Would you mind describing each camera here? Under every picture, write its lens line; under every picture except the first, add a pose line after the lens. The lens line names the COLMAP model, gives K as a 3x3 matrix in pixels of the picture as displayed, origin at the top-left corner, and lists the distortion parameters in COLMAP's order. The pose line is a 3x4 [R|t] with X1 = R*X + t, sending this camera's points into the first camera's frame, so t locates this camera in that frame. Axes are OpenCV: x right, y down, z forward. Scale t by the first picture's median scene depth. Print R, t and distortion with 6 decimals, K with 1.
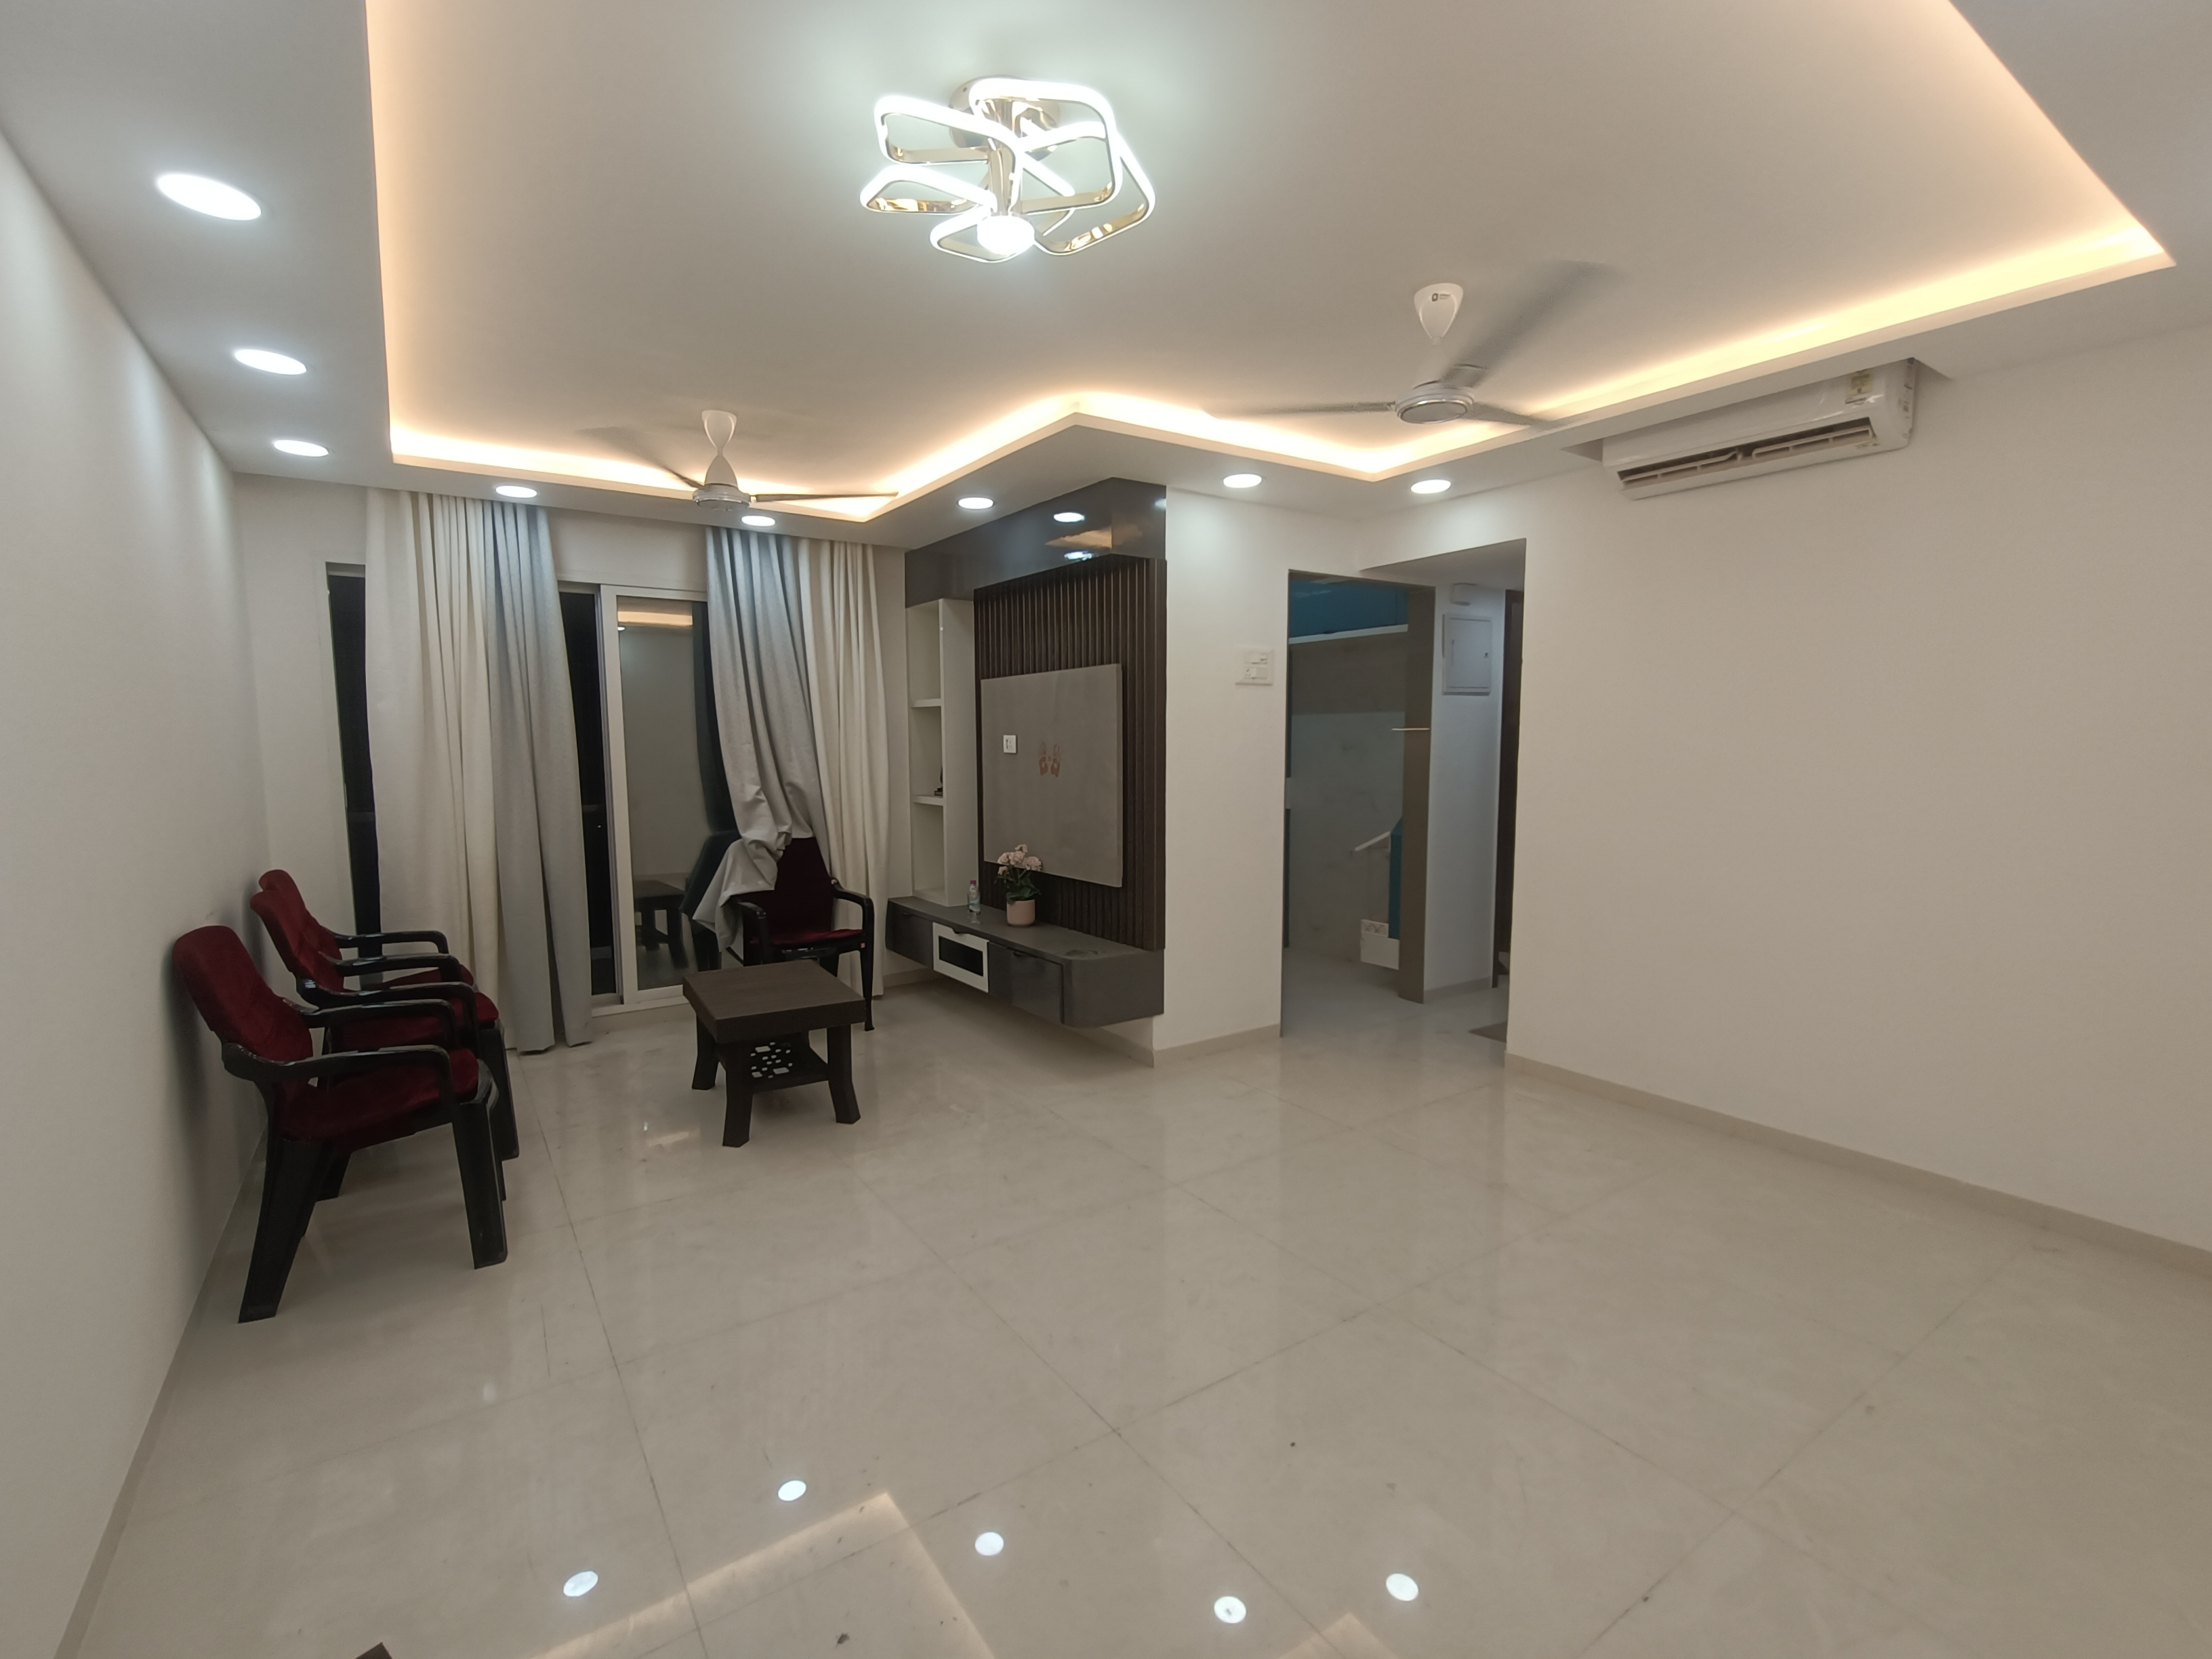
lens RADIAL K [[1002.7, 0, 1106.0], [0, 1002.7, 829.5], [0, 0, 1]] dist [0.002109, 0.000242]
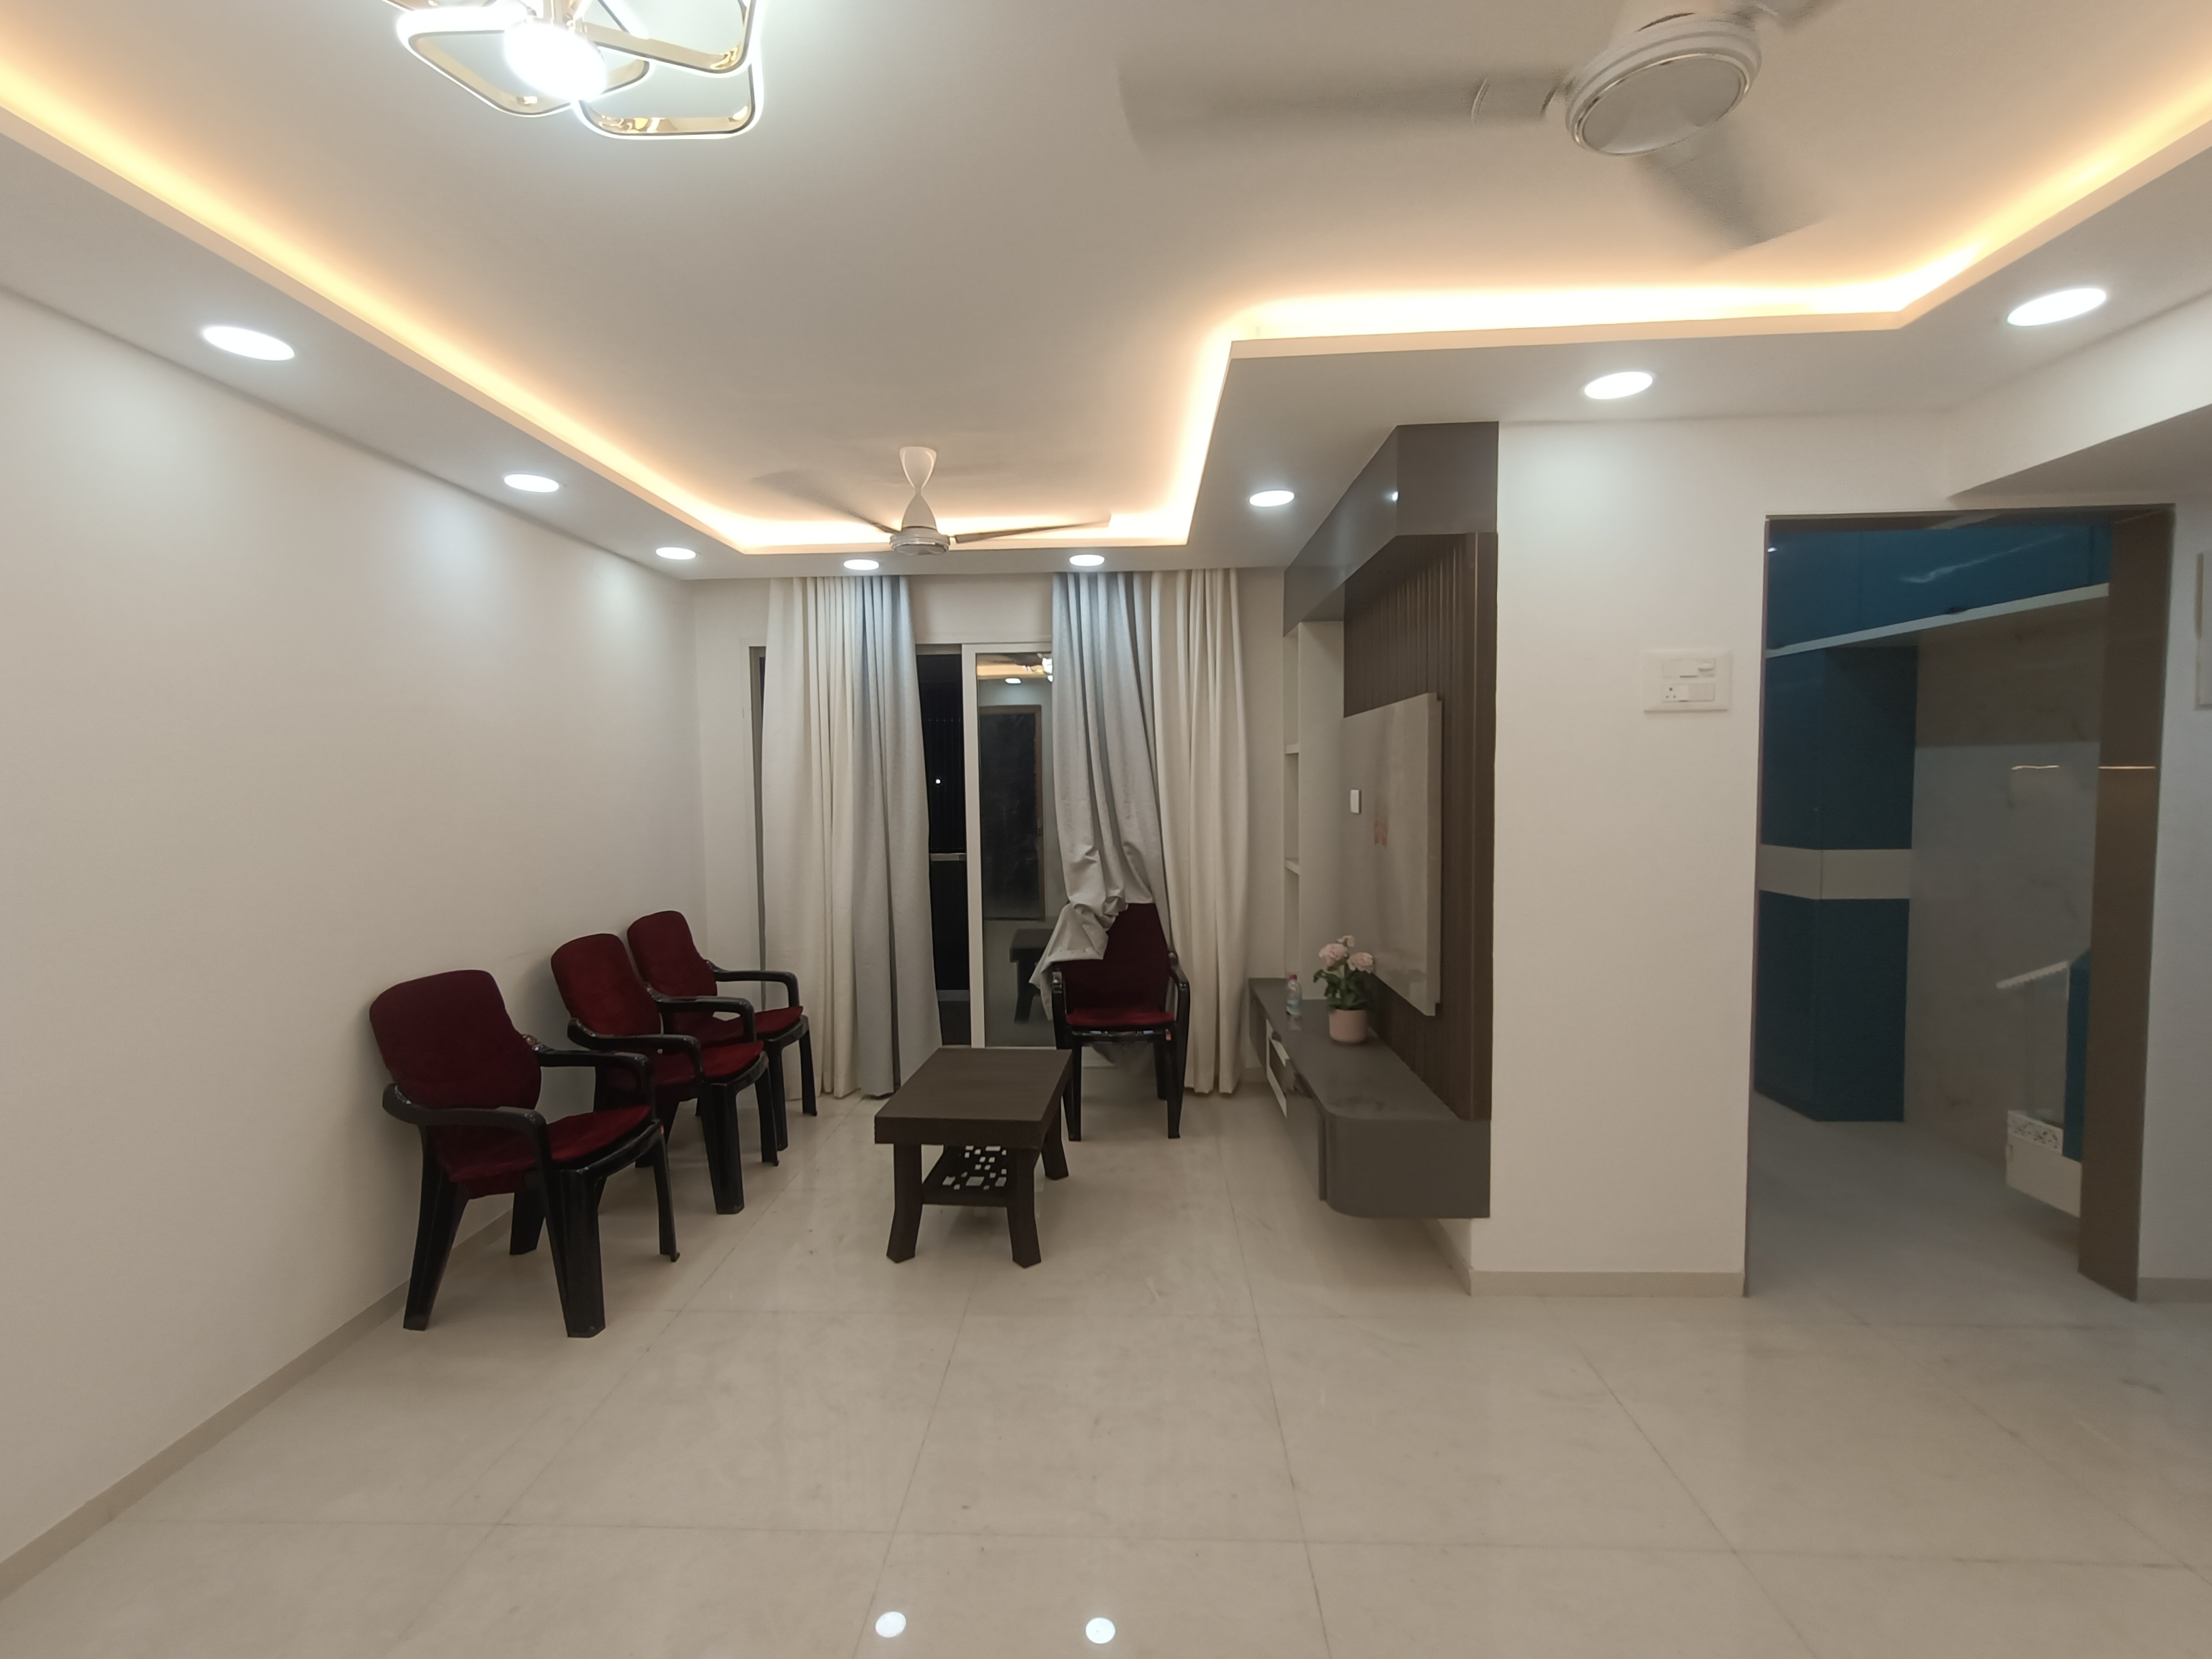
lens RADIAL K [[1002.7, 0, 1106.0], [0, 1002.7, 829.5], [0, 0, 1]] dist [0.002109, 0.000242]
pose [[0.792708, 0.023920, -0.609132, 0.227908], [-0.041467, 0.999031, -0.014733, -0.045531], [0.608189, 0.036938, 0.792932, 0.281165]]
